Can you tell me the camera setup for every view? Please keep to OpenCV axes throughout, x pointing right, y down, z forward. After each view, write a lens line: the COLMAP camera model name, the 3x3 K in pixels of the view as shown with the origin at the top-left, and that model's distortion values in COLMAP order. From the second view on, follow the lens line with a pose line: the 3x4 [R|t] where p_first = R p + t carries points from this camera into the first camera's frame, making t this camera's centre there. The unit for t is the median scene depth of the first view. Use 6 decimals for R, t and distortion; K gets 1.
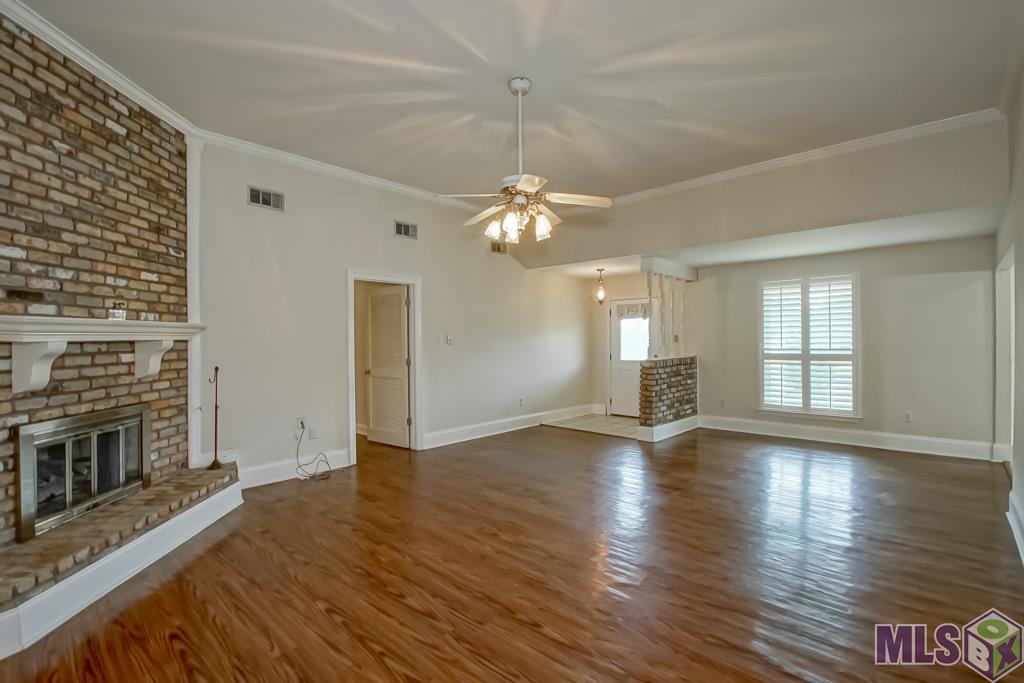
lens RADIAL K [[471.5, 0, 500.0], [0, 471.5, 349.2], [0, 0, 1]] dist [0.009992, -0.012032]
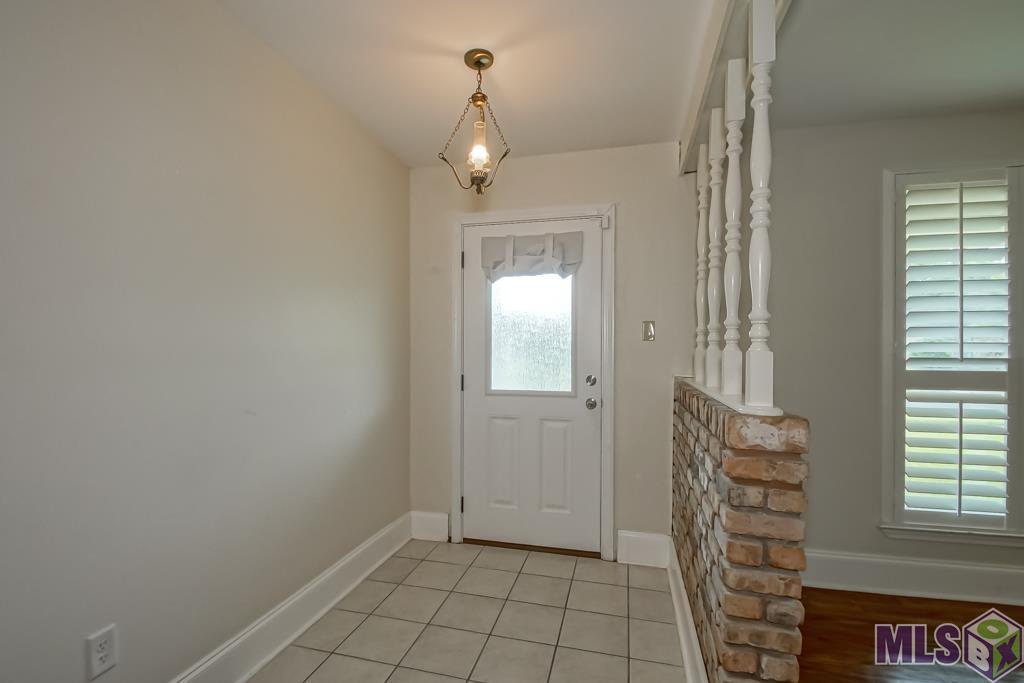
lens RADIAL K [[471.5, 0, 483.3], [0, 471.5, 346.5], [0, 0, 1]] dist [0.009992, -0.012032]
pose [[0.886165, 0.005328, 0.463339, 0.167935], [0.004073, 0.999806, -0.019288, -0.007941], [-0.463352, 0.018979, 0.885971, 1.385445]]
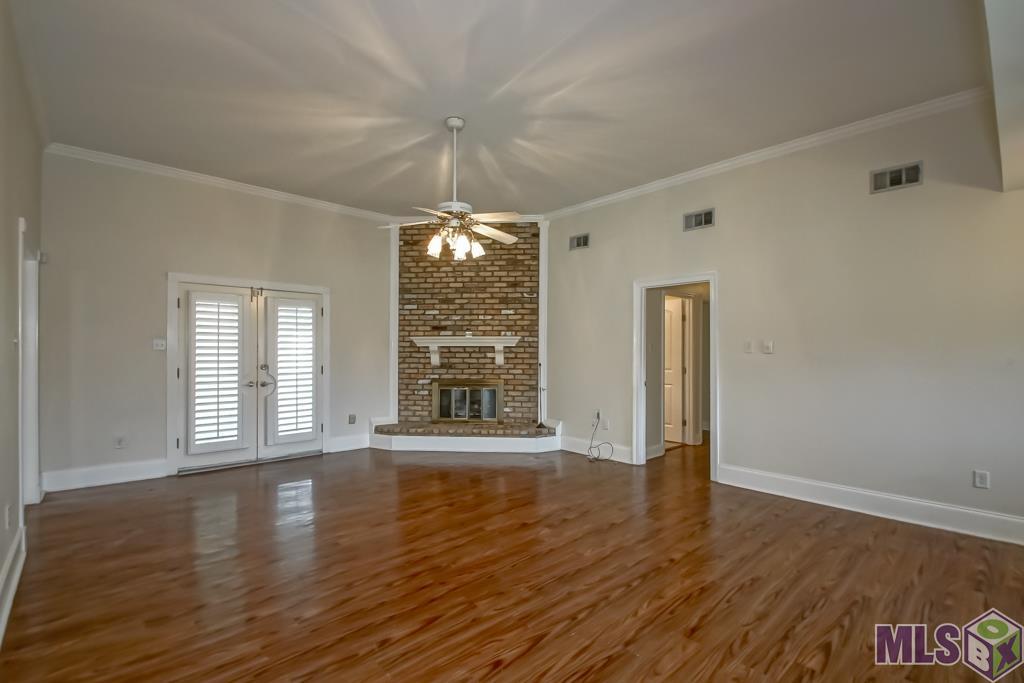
lens RADIAL K [[471.5, 0, 507.1], [0, 471.5, 352.3], [0, 0, 1]] dist [0.009992, -0.012032]
pose [[-0.078215, 0.008241, -0.996902, 0.987046], [-0.025034, 0.999634, 0.010228, -0.012542], [0.996622, 0.025756, -0.077980, 1.027393]]
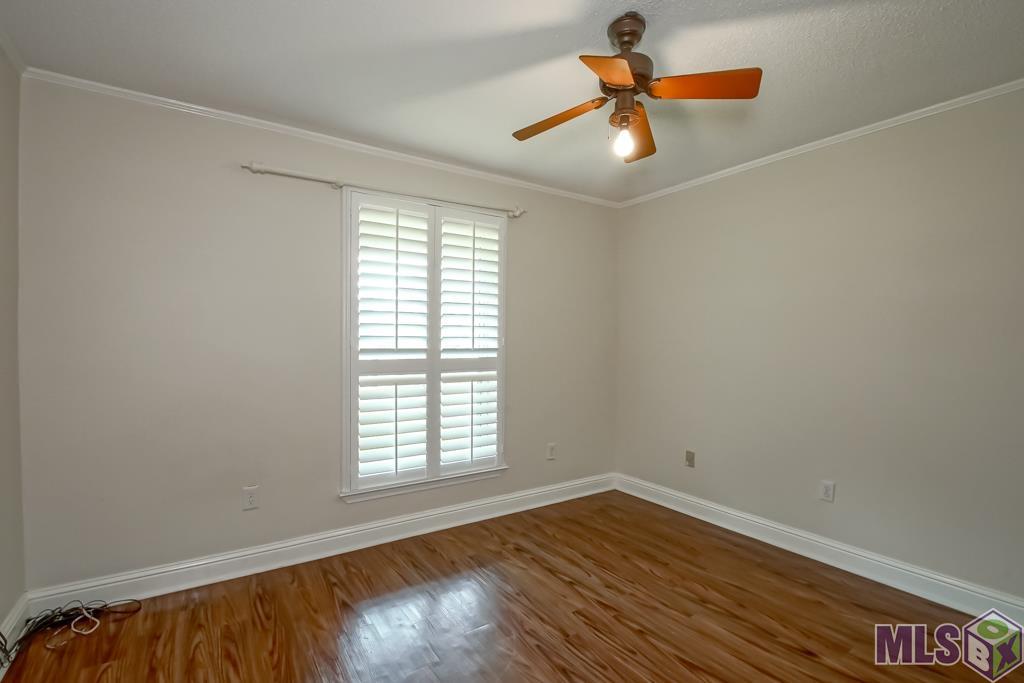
lens RADIAL K [[471.5, 0, 497.9], [0, 471.5, 348.4], [0, 0, 1]] dist [0.009992, -0.012032]
pose [[0.269920, -0.009485, 0.962836, 0.301871], [0.011896, 0.999908, 0.006516, -0.006295], [-0.962809, 0.009695, 0.270008, 1.275826]]
